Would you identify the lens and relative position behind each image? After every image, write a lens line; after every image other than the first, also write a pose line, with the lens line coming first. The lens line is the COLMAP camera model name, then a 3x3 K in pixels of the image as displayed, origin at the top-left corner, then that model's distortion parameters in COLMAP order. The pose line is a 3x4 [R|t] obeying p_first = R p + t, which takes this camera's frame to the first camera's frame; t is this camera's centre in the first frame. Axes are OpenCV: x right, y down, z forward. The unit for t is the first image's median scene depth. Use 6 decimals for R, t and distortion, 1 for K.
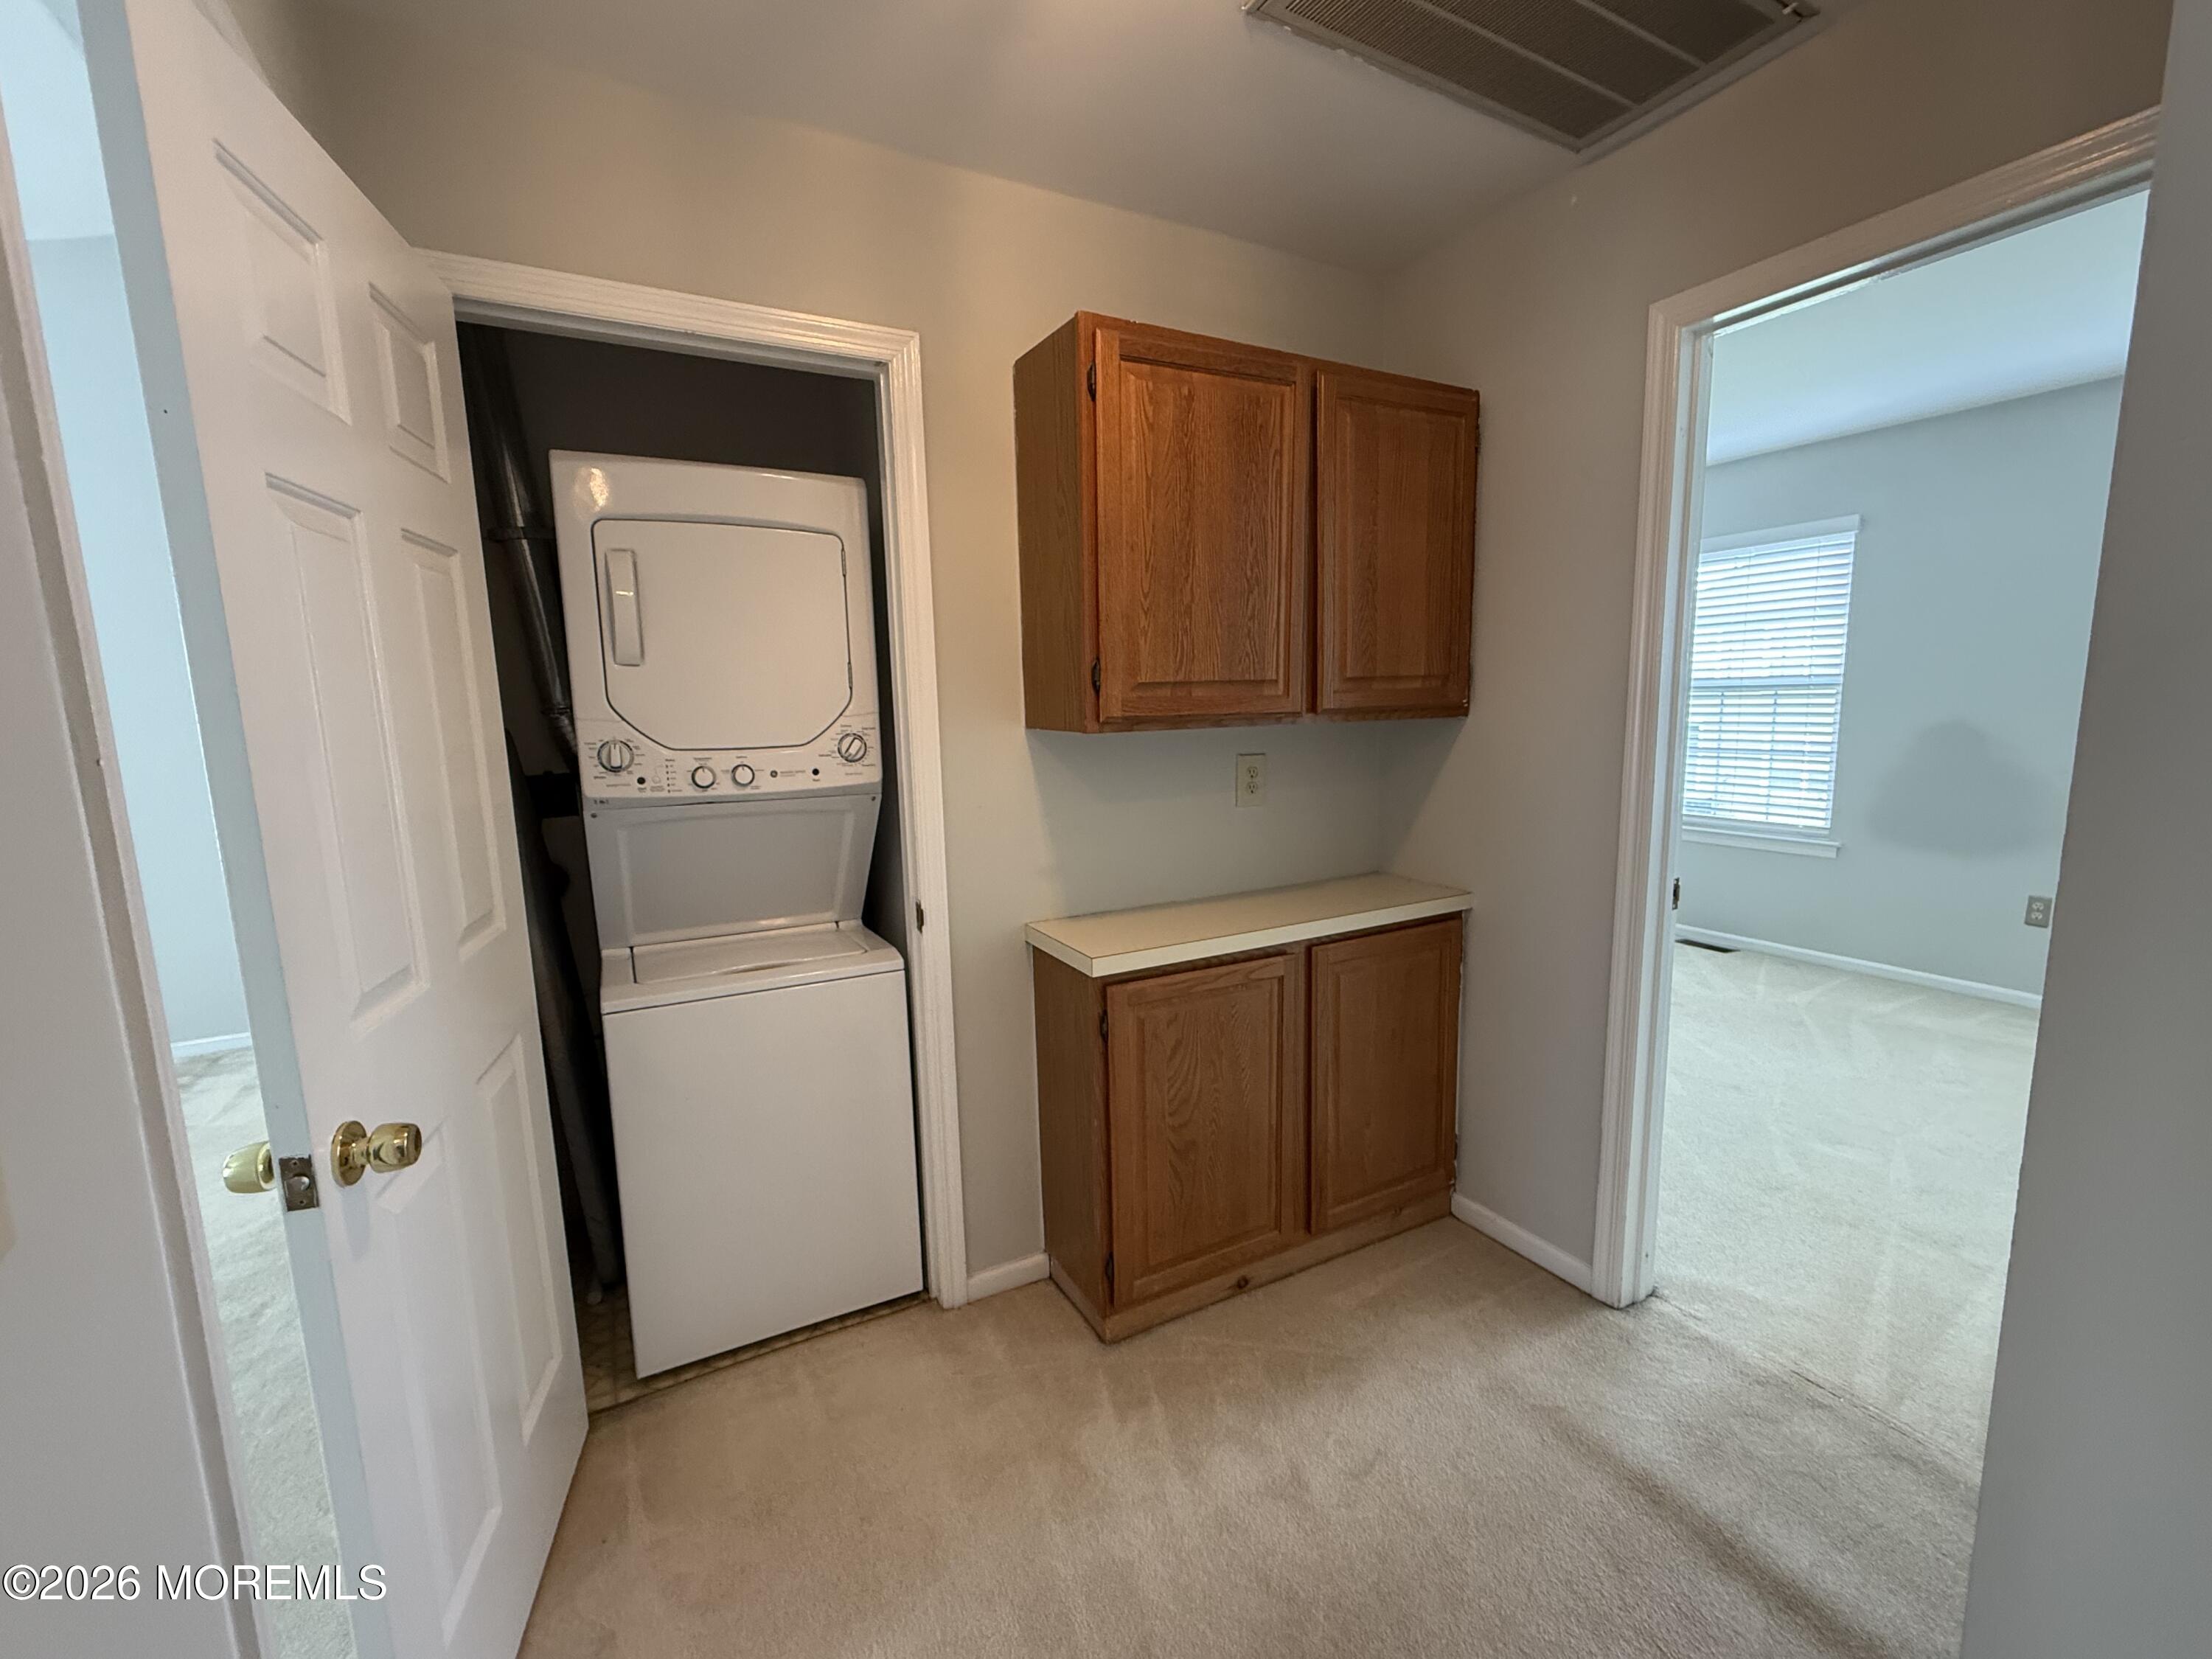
lens RADIAL K [[902.6, 0, 1111.3], [0, 902.6, 830.7], [0, 0, 1]] dist [-0.000768, 0.000006]
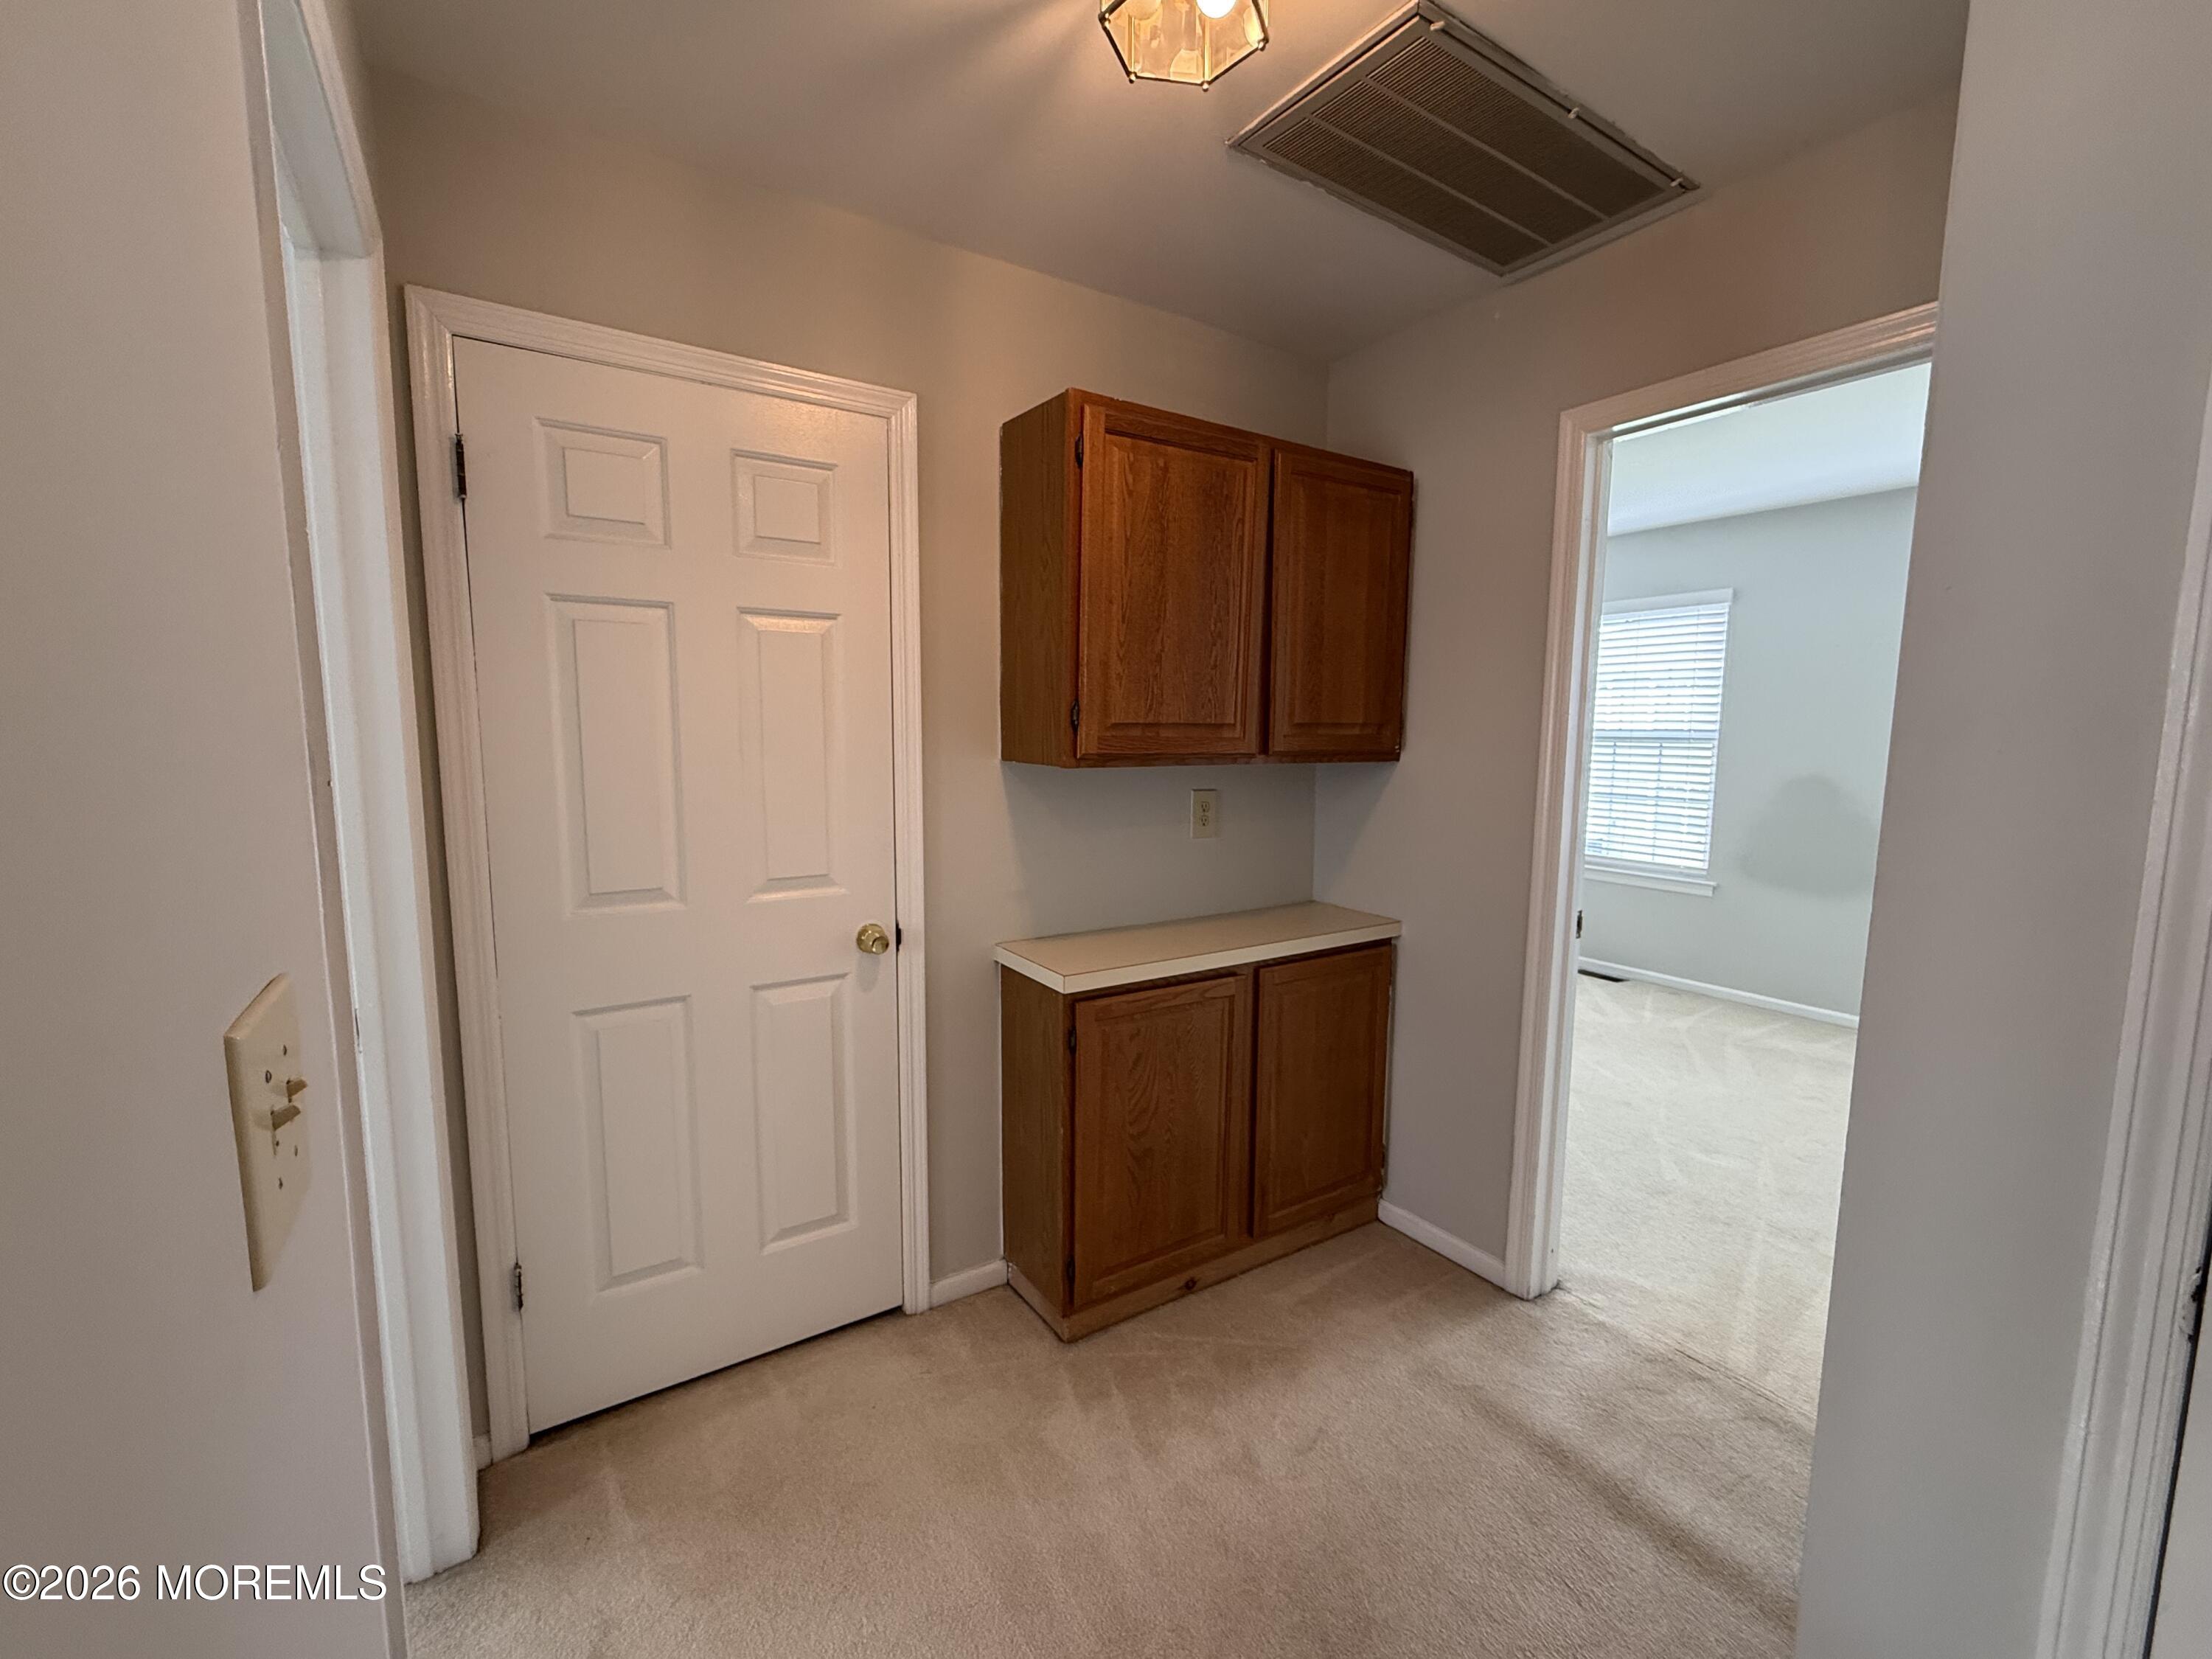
lens RADIAL K [[909.2, 0, 1103.4], [0, 909.2, 831.1], [0, 0, 1]] dist [0.000646, -0.000113]
pose [[0.996019, 0.023313, 0.086034, -0.067350], [-0.020705, 0.999303, -0.031075, 0.001156], [-0.086699, 0.029170, 0.995807, -0.084482]]
